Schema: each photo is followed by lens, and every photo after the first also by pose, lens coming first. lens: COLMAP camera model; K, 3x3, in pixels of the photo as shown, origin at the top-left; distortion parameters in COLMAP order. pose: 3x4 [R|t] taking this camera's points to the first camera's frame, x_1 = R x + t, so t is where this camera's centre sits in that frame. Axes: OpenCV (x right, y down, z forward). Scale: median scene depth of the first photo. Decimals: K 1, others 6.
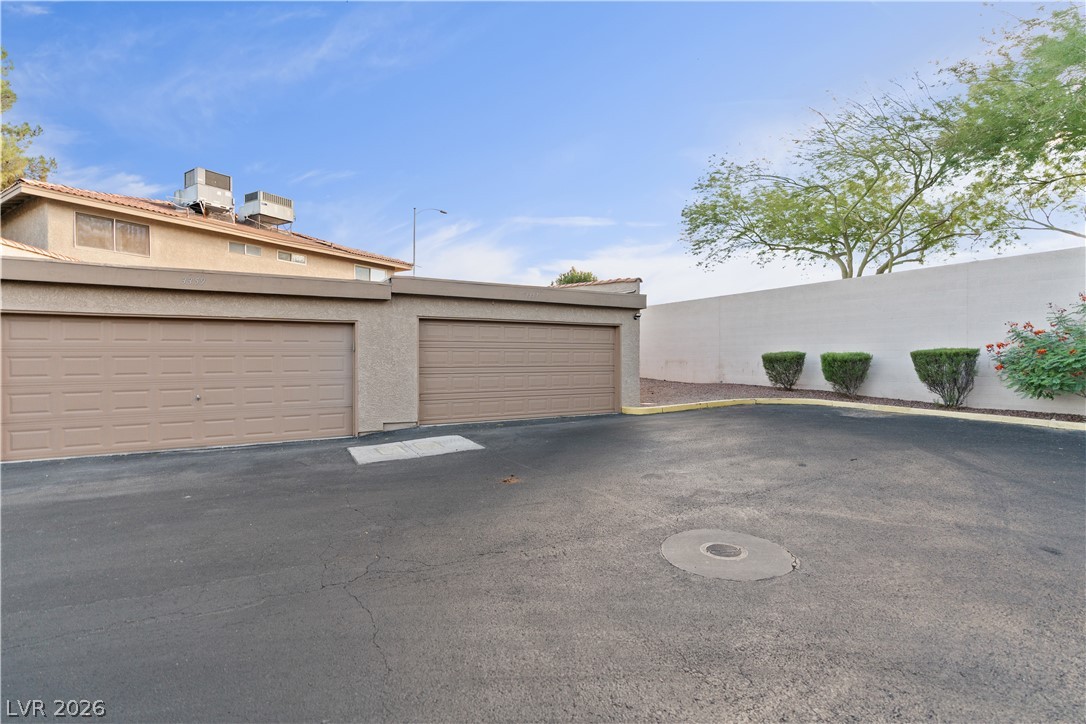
lens RADIAL K [[491.4, 0, 542.3], [0, 491.4, 359.3], [0, 0, 1]] dist [-0.004818, -0.000276]
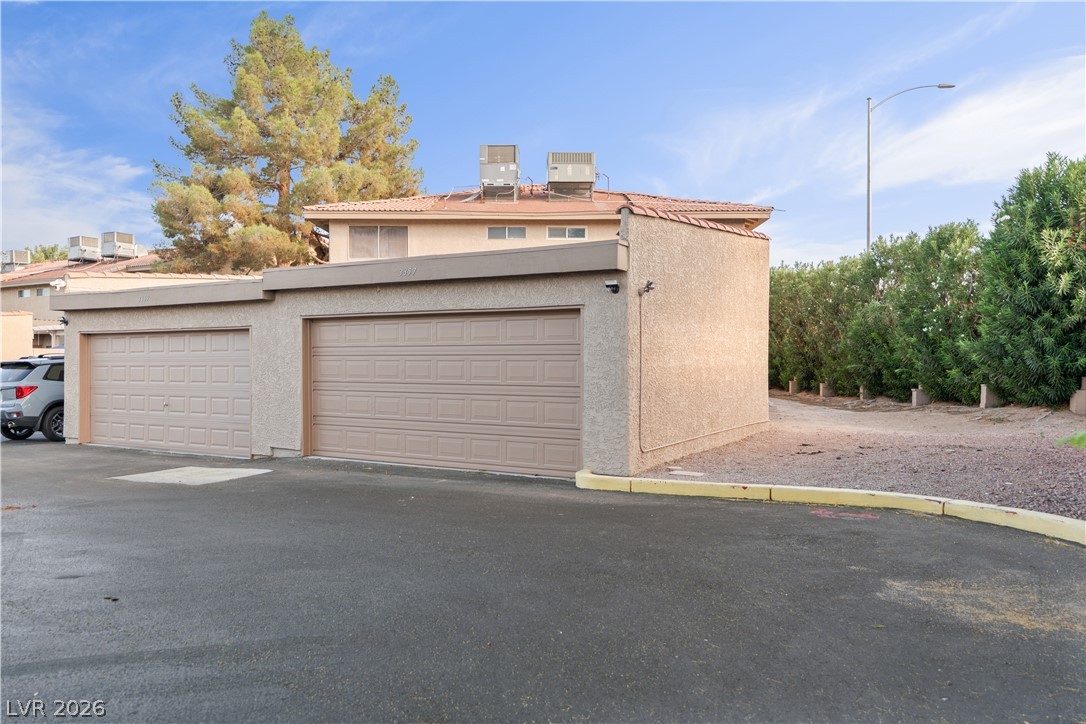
lens RADIAL K [[830.2, 0, 542.6], [0, 830.2, 362.0], [0, 0, 1]] dist [-0.006210, -0.000108]
pose [[0.501129, -0.000885, -0.865372, 0.968107], [-0.008903, 0.999941, -0.006177, -0.008280], [0.865327, 0.010800, 0.501092, 0.596099]]
